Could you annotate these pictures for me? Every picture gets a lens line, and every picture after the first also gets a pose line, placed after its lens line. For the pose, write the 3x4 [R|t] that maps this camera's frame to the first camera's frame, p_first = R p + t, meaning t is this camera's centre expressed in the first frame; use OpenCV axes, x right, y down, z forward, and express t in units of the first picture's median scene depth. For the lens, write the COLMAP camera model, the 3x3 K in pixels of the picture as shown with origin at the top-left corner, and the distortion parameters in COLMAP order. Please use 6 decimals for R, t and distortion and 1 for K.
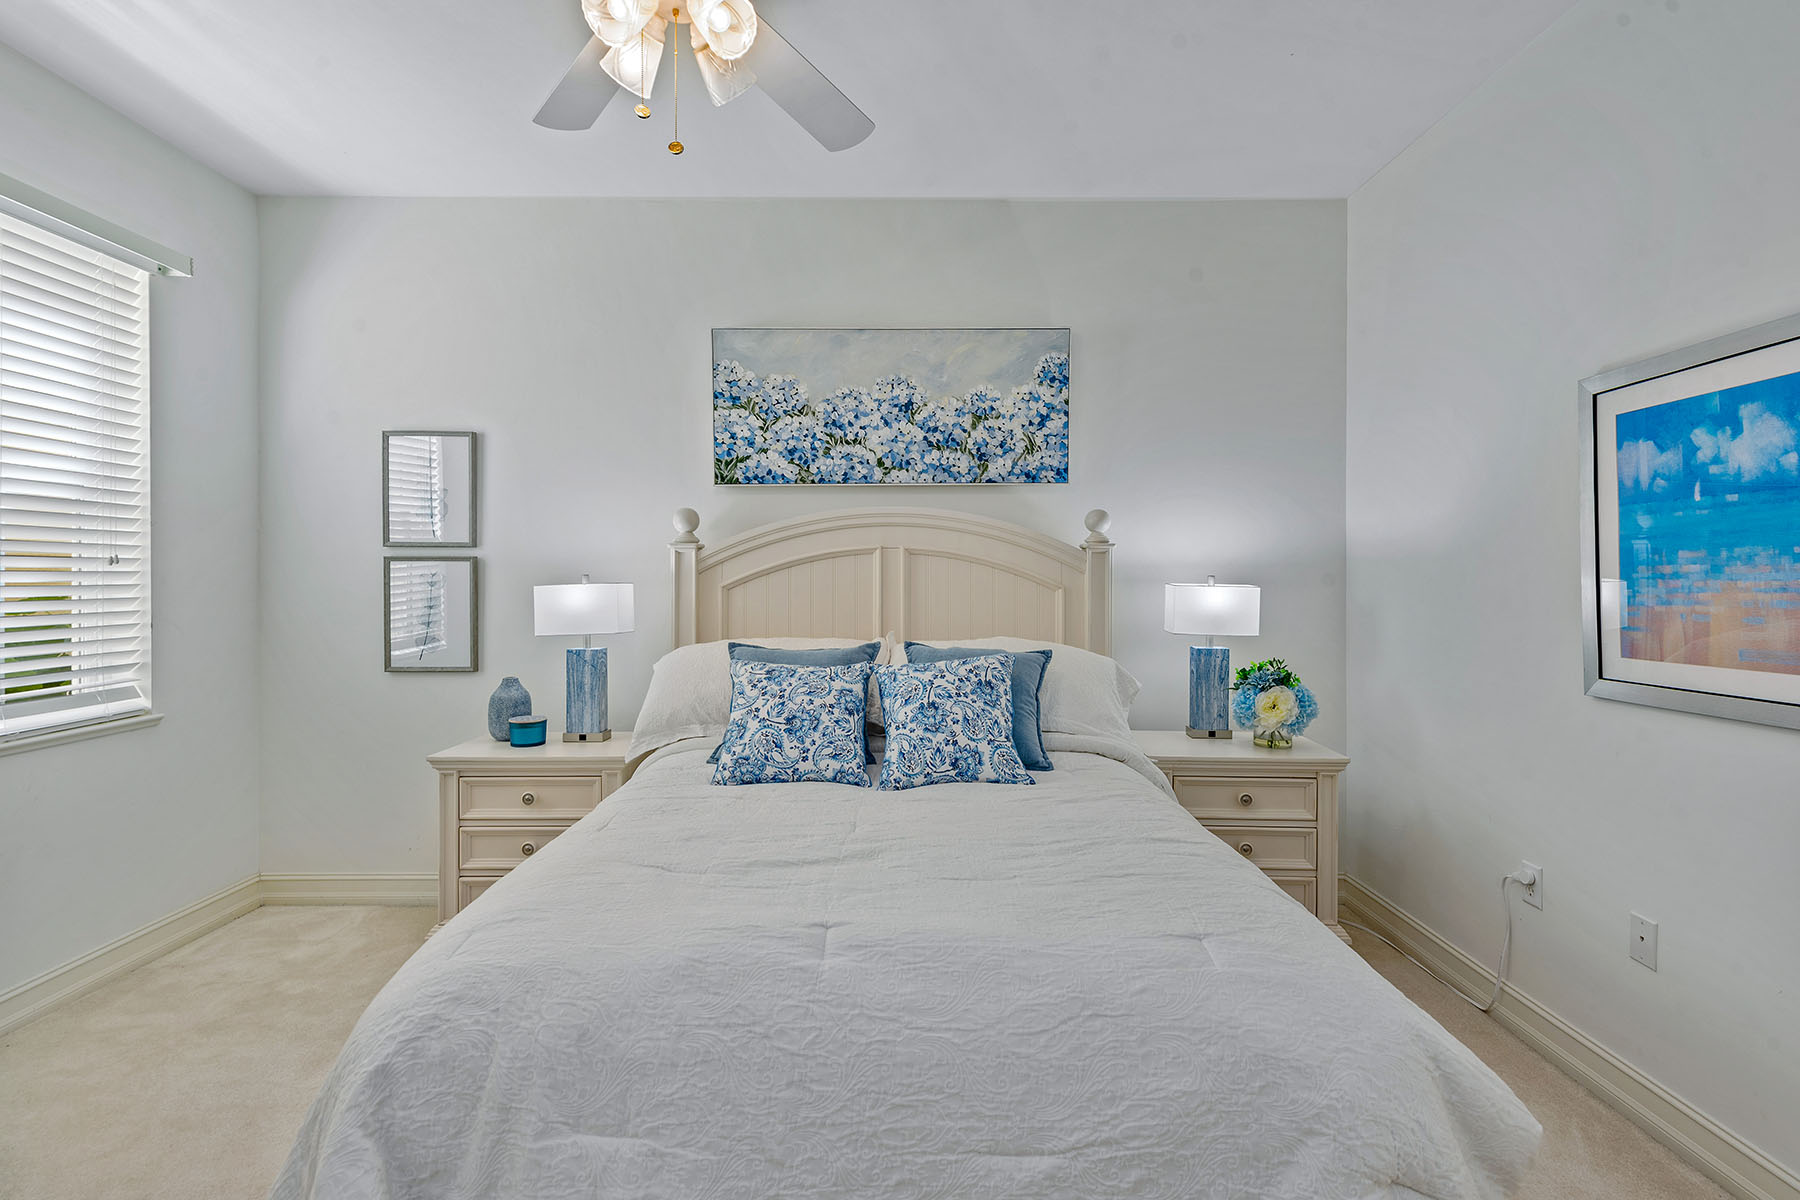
lens RADIAL K [[880.1, 0, 899.1], [0, 880.1, 589.5], [0, 0, 1]] dist [0.000941, 0.000025]
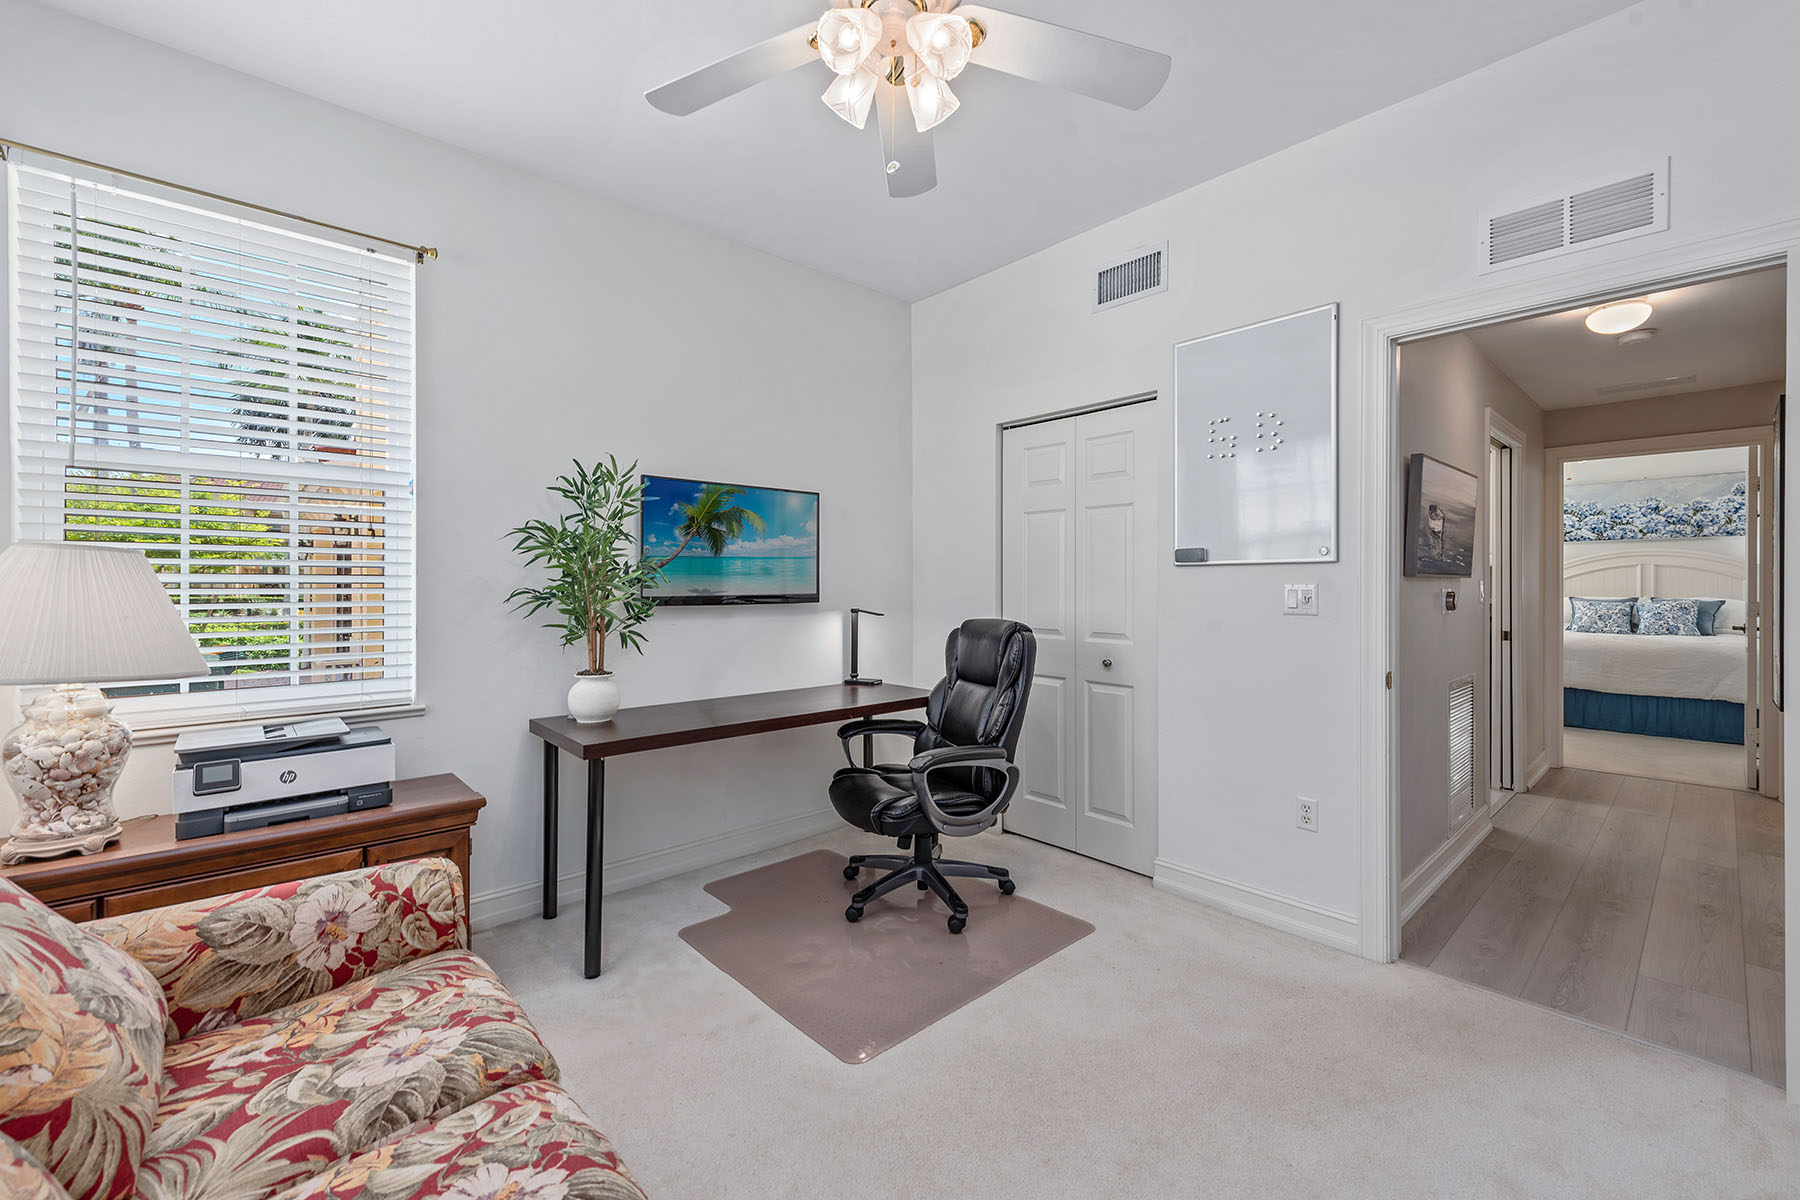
lens RADIAL K [[732.2, 0, 899.2], [0, 732.2, 585.1], [0, 0, 1]] dist [0.000436, -0.000056]
pose [[0.670978, 0.000281, -0.741478, 0.111941], [-0.008956, 0.999930, -0.007725, 0.049911], [0.741424, 0.011824, 0.670933, -2.045923]]
